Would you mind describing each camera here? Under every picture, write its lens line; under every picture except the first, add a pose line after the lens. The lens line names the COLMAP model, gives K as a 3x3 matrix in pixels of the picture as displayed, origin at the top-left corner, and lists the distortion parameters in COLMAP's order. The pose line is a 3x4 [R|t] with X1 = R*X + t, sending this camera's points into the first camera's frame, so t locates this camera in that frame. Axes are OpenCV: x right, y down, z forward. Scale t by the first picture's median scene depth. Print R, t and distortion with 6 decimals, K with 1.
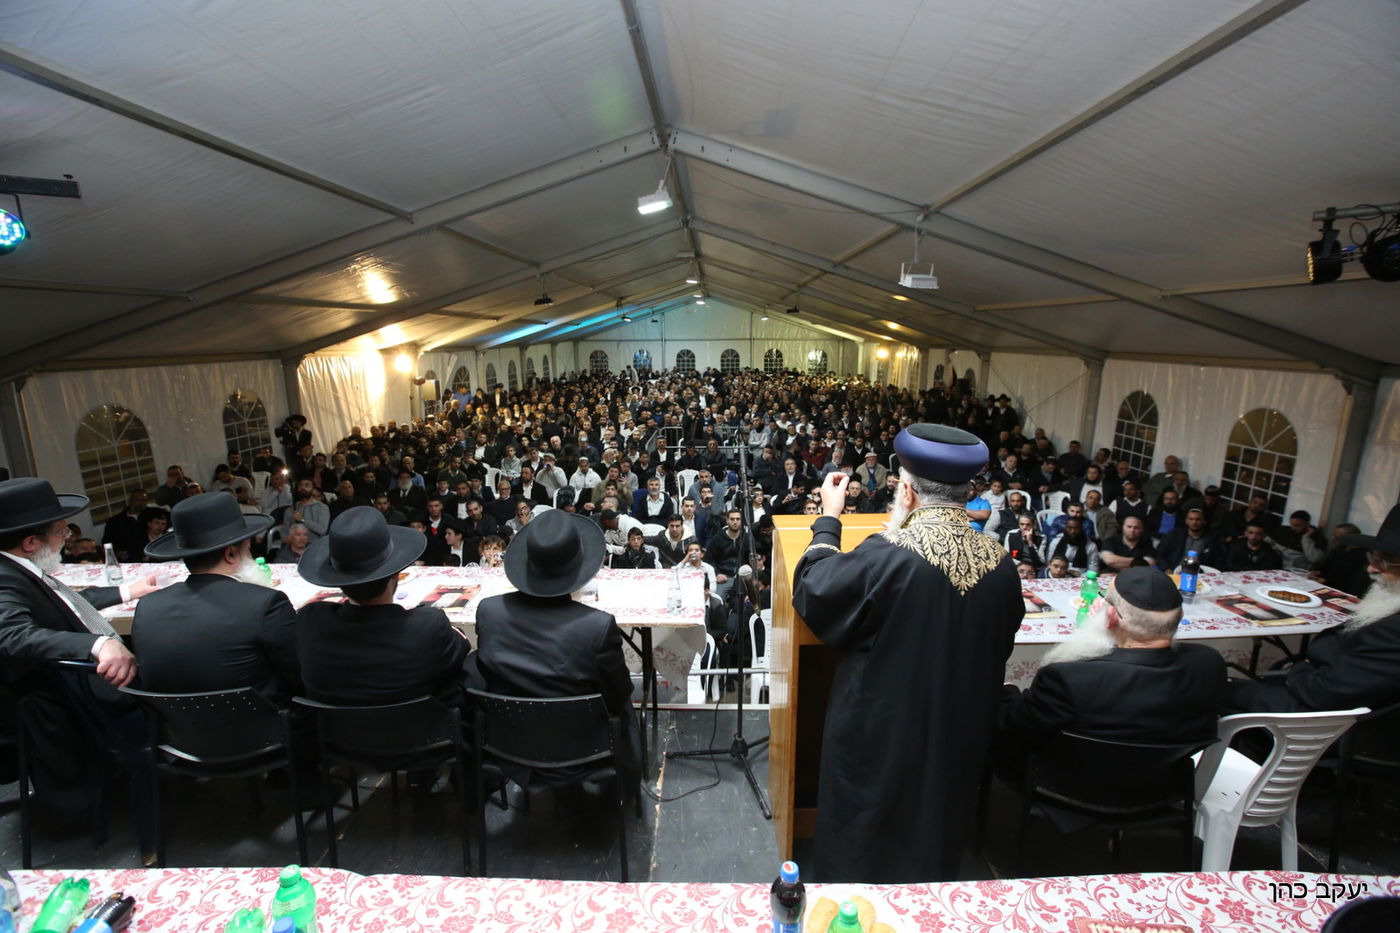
lens RADIAL K [[623.4, 0, 700.0], [0, 623.4, 466.5], [0, 0, 1]] dist [-0.047144, 0.015840]
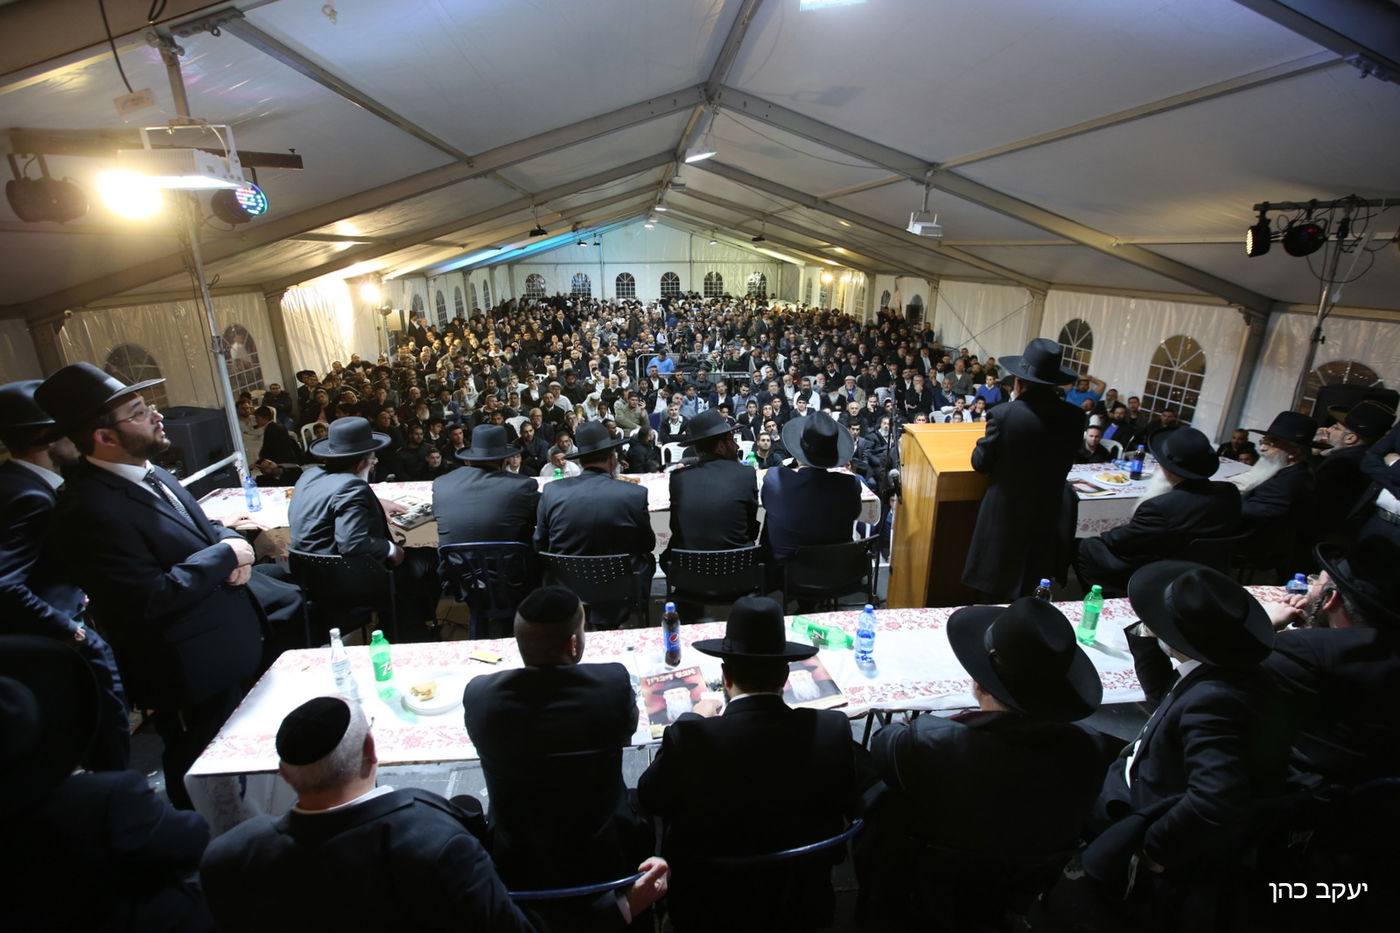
lens RADIAL K [[623.4, 0, 700.0], [0, 623.4, 466.5], [0, 0, 1]] dist [-0.047144, 0.015840]
pose [[0.992932, -0.034889, 0.113437, -0.118400], [0.020930, 0.992311, 0.121988, -0.002757], [-0.116821, -0.118751, 0.986028, -0.082414]]
